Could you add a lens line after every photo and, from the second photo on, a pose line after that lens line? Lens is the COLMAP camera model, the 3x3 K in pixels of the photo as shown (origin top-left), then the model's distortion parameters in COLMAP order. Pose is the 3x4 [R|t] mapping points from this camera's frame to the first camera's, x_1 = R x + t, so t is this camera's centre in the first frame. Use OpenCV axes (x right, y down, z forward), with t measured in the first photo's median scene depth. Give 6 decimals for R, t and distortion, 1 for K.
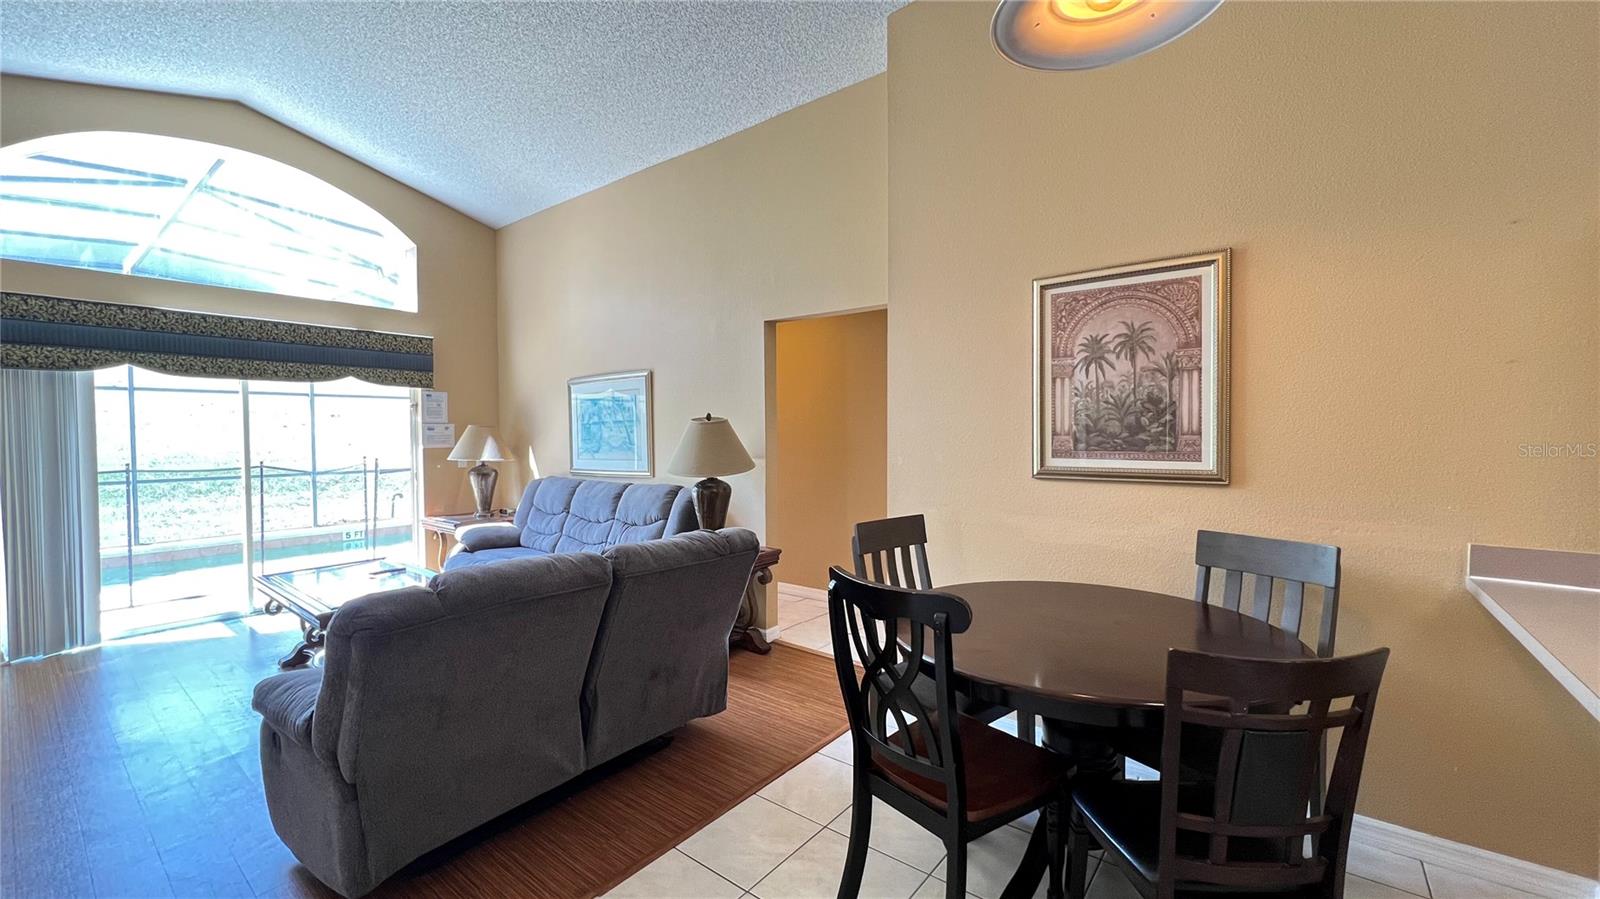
lens RADIAL K [[639.0, 0, 794.3], [0, 639.0, 449.4], [0, 0, 1]] dist [-0.000171, 0.000110]
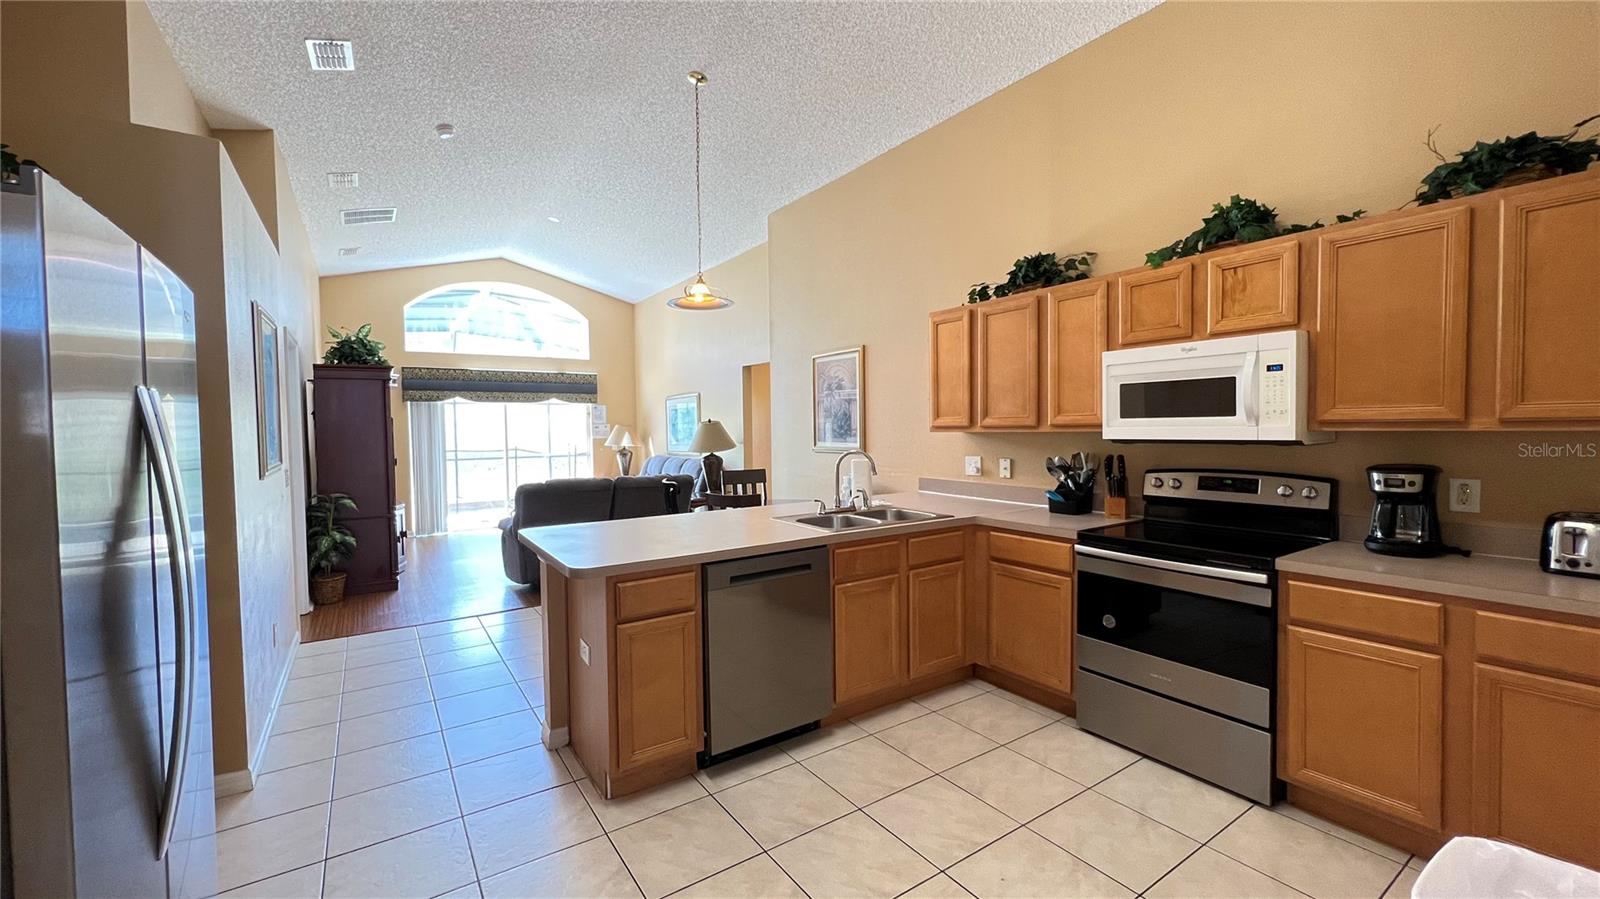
lens RADIAL K [[639.0, 0, 794.3], [0, 639.0, 449.4], [0, 0, 1]] dist [-0.000171, 0.000110]
pose [[0.953326, 0.003923, -0.301916, 1.001358], [-0.000496, 0.999935, 0.011428, 0.016046], [0.301941, -0.010744, 0.953266, -1.038433]]
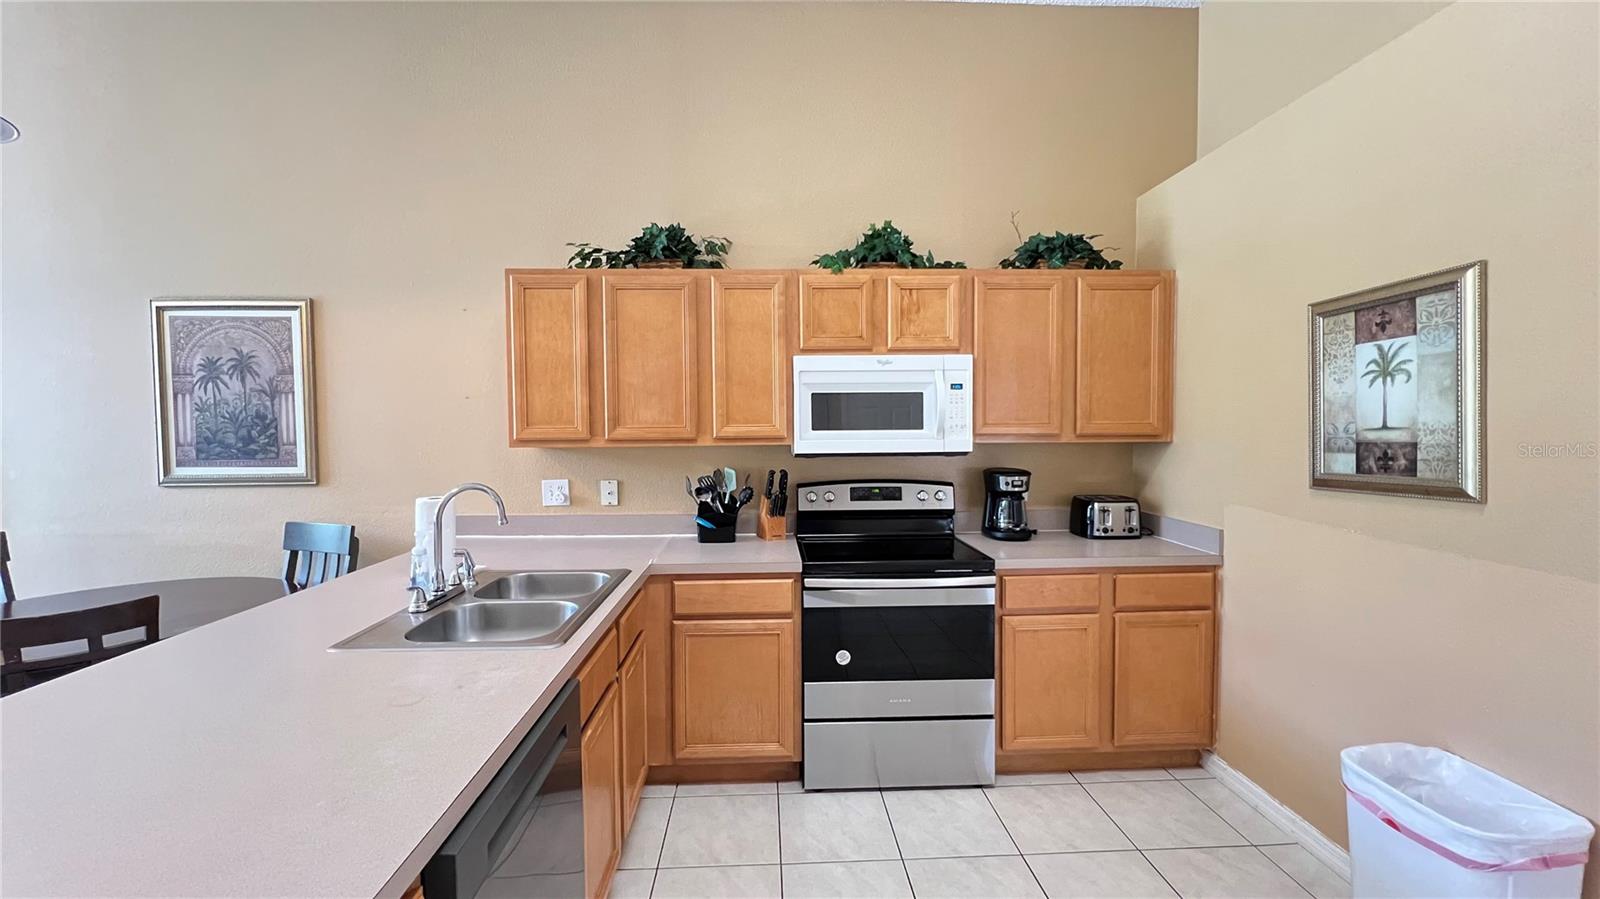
lens RADIAL K [[639.0, 0, 794.3], [0, 639.0, 449.4], [0, 0, 1]] dist [-0.000171, 0.000110]
pose [[0.750121, -0.023427, 0.660886, 0.498464], [0.020329, 0.999717, 0.012365, -0.009344], [-0.660988, 0.004160, 0.750385, -0.531472]]
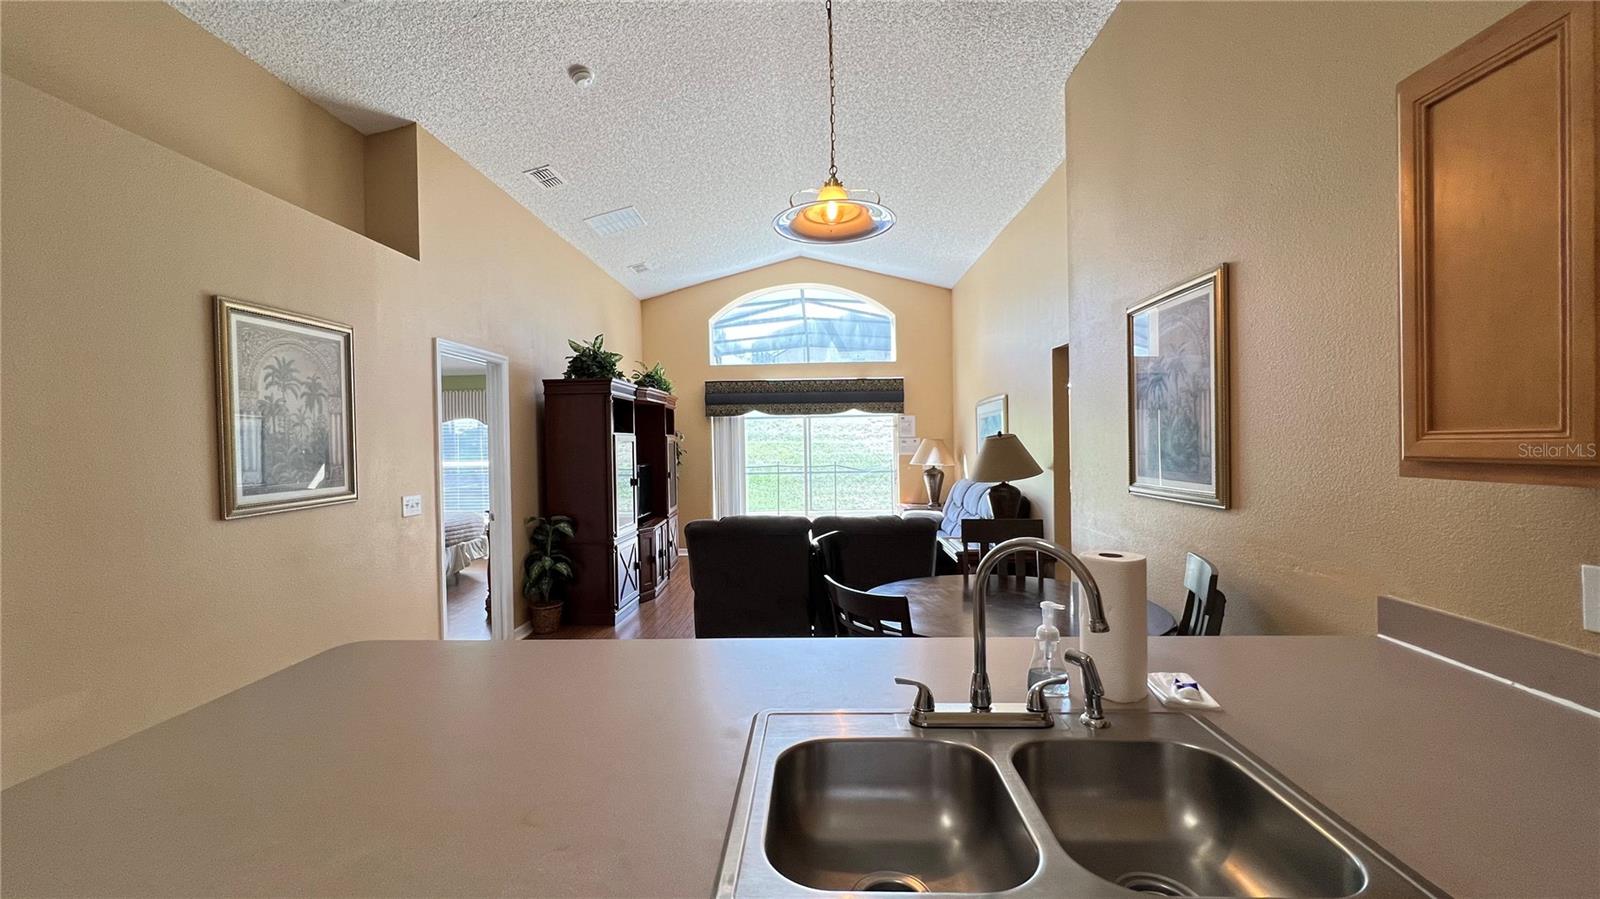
lens RADIAL K [[639.0, 0, 794.3], [0, 639.0, 449.4], [0, 0, 1]] dist [-0.000171, 0.000110]
pose [[0.592822, 0.004513, -0.805321, 0.960294], [-0.009617, 0.999953, -0.001476, -0.024135], [0.805276, 0.008620, 0.592838, -0.079680]]
